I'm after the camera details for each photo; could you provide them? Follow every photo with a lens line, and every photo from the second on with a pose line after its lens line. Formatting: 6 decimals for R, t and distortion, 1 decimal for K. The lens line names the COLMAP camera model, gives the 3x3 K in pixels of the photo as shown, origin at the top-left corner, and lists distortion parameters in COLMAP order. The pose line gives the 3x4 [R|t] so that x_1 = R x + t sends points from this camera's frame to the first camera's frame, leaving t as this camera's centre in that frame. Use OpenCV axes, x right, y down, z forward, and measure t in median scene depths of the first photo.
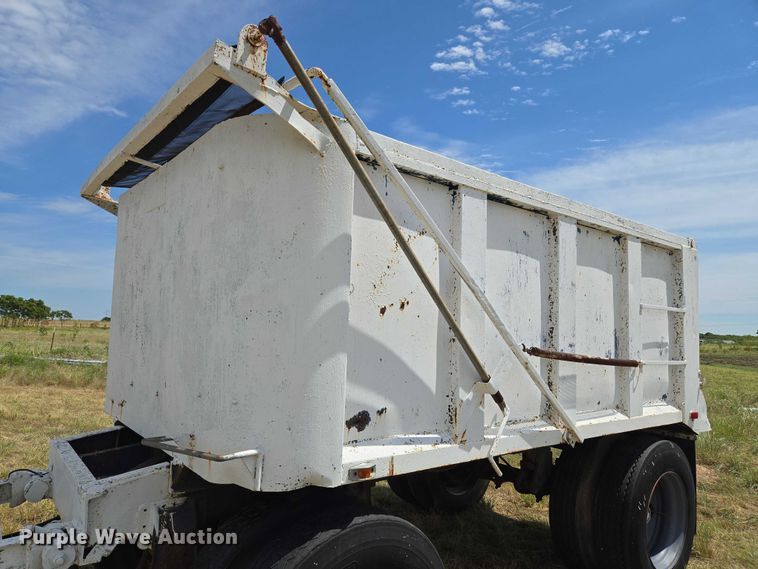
lens RADIAL K [[506.0, 0, 378.6], [0, 506.0, 278.9], [0, 0, 1]] dist [0.044759, -0.041557]
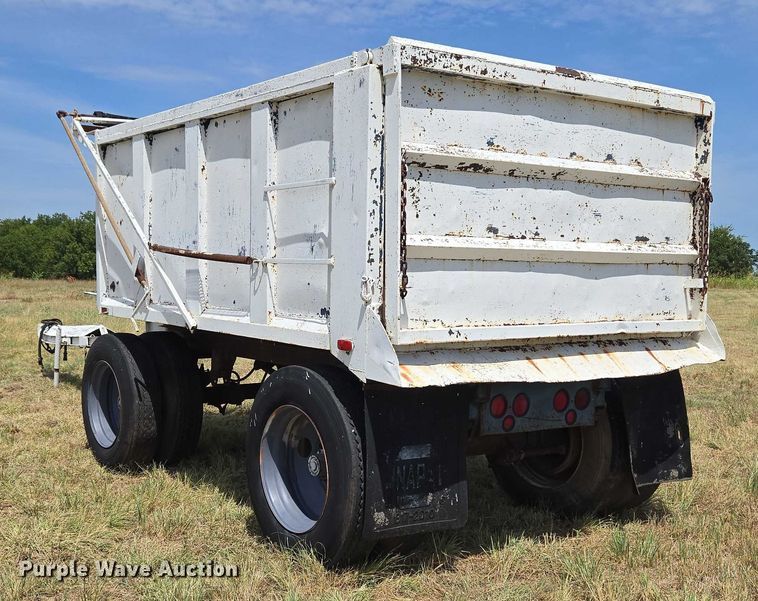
lens RADIAL K [[975.7, 0, 377.6], [0, 975.7, 305.9], [0, 0, 1]] dist [0.114266, 0.000000]
pose [[-0.058364, 0.002608, -0.998292, 2.180994], [0.080903, 0.996720, -0.002126, 0.270187], [0.995012, -0.080889, -0.058383, 1.344716]]
